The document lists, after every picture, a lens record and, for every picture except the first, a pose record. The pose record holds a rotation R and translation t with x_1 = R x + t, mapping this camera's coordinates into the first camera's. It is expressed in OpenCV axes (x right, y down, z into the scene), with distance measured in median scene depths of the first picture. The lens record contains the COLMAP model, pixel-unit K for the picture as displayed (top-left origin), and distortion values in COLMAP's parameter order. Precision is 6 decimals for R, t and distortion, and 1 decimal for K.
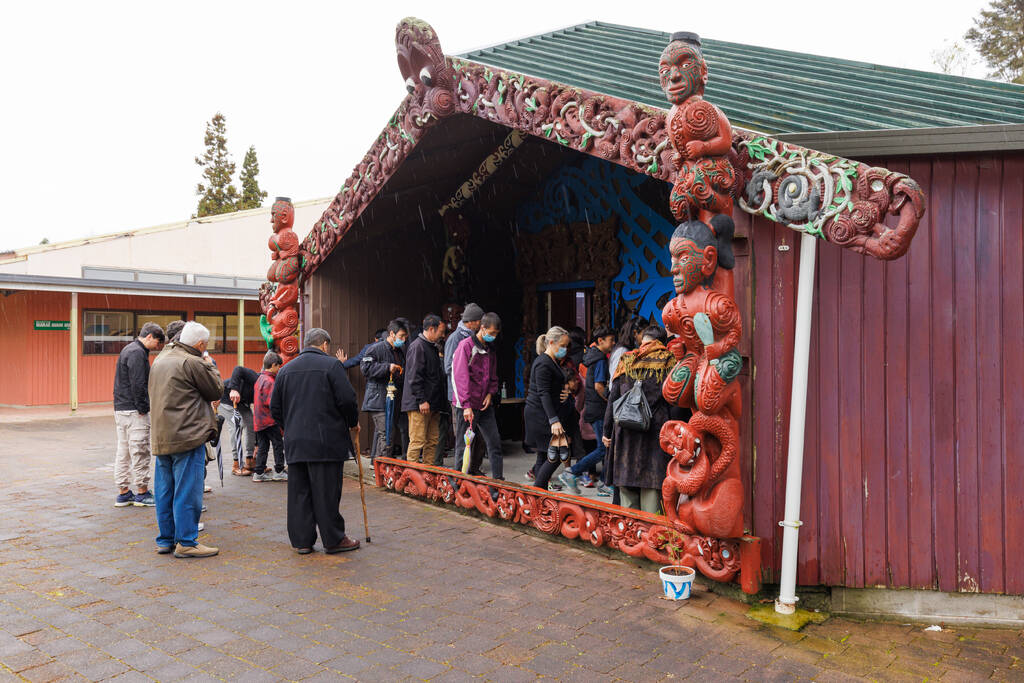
lens RADIAL K [[853.8, 0, 514.2], [0, 853.8, 337.4], [0, 0, 1]] dist [-0.003656, 0.007042]
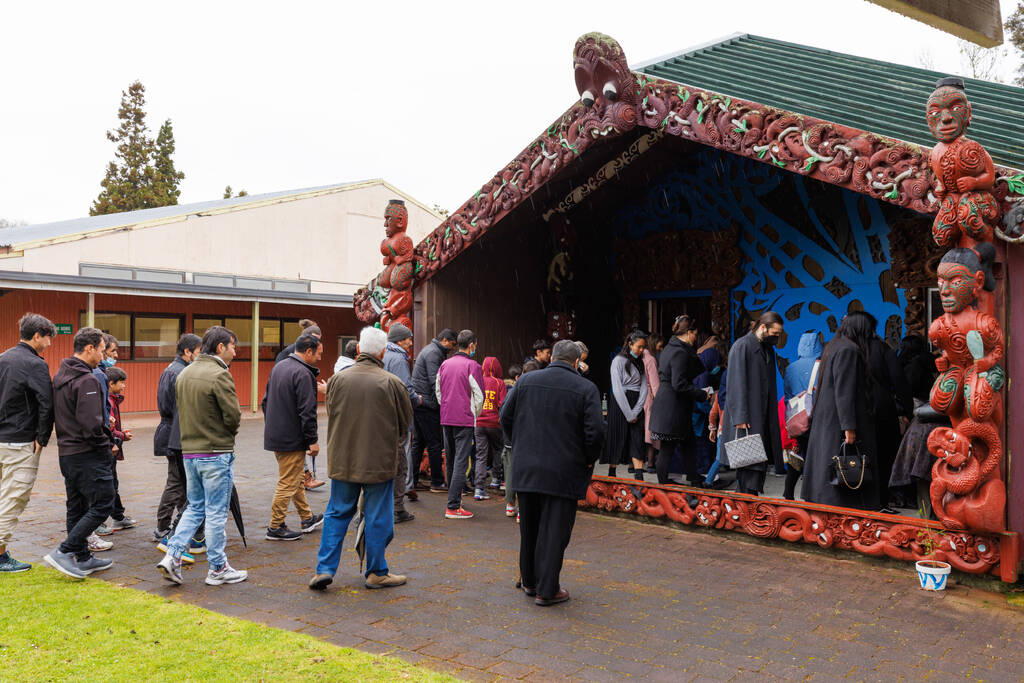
lens RADIAL K [[978.7, 0, 513.9], [0, 978.7, 335.0], [0, 0, 1]] dist [0.000465, 0.000000]
pose [[0.997953, 0.006944, 0.063576, -0.290871], [-0.006436, 0.999946, -0.008193, -0.005478], [-0.063630, 0.007767, 0.997943, -0.152167]]
